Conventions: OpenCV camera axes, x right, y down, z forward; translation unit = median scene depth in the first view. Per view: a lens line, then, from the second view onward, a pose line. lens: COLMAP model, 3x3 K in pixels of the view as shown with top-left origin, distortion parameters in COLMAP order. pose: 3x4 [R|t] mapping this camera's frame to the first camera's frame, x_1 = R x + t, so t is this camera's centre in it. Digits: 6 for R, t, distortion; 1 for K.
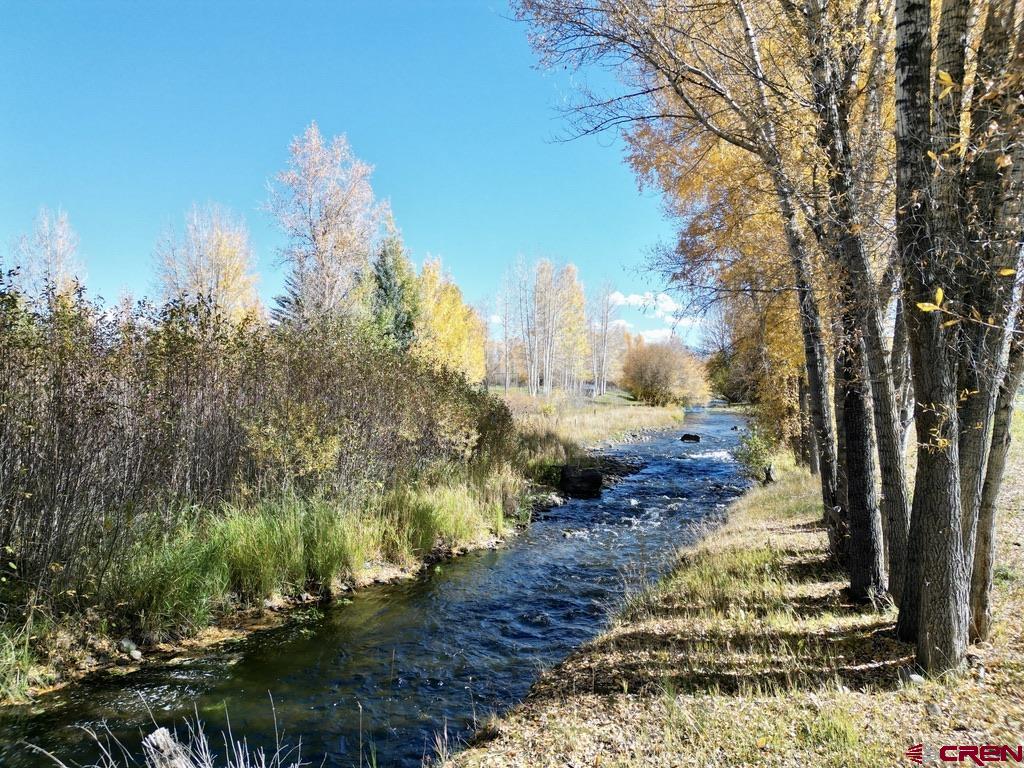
lens RADIAL K [[714.4, 0, 504.1], [0, 714.4, 379.9], [0, 0, 1]] dist [0.075351, -0.055975]
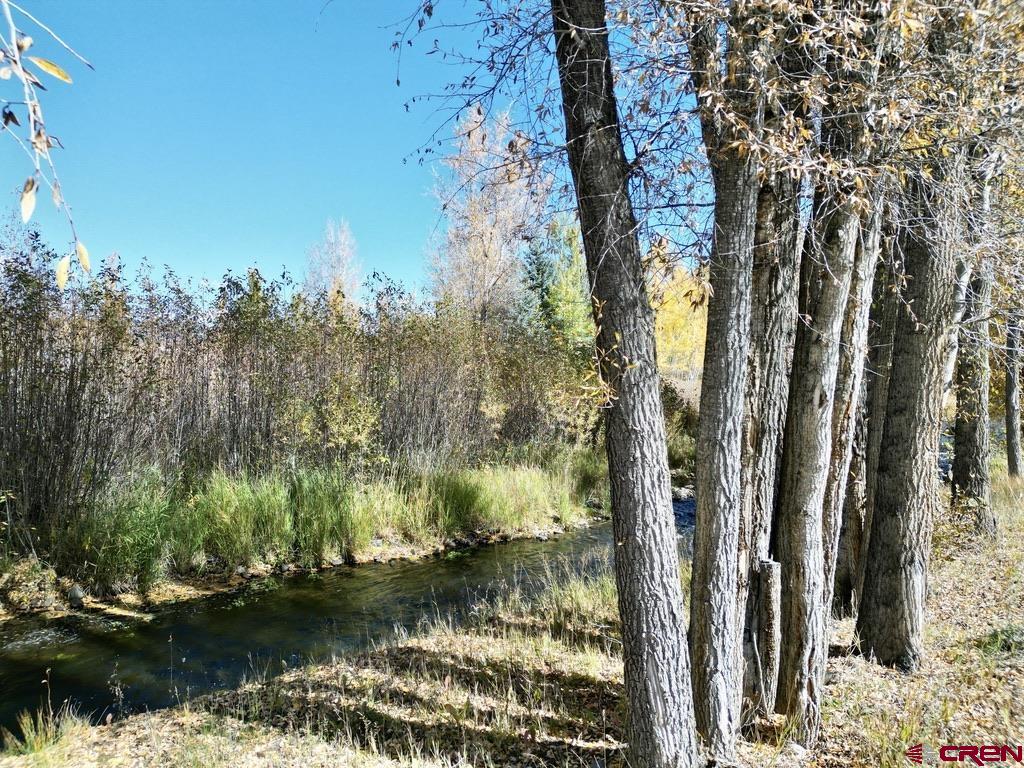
lens RADIAL K [[714.4, 0, 513.9], [0, 714.4, 384.0], [0, 0, 1]] dist [0.075351, -0.055975]
pose [[0.908474, 0.003353, -0.417928, 0.308640], [0.003694, 0.999864, 0.016052, 0.027118], [0.417926, -0.016126, 0.908338, 0.173197]]
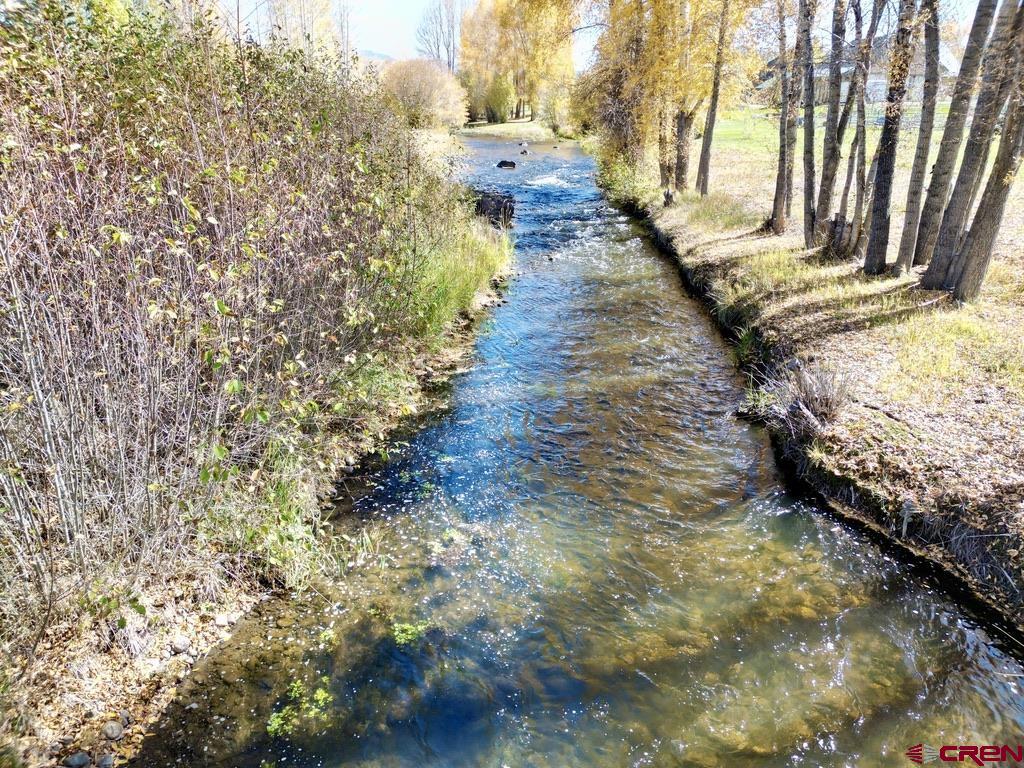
lens RADIAL K [[714.4, 0, 509.1], [0, 714.4, 386.9], [0, 0, 1]] dist [0.075351, -0.055975]
pose [[0.915030, -0.149993, 0.374462, -0.503698], [-0.002445, 0.926219, 0.376977, -0.045015], [-0.403378, -0.345861, 0.847152, -0.094008]]
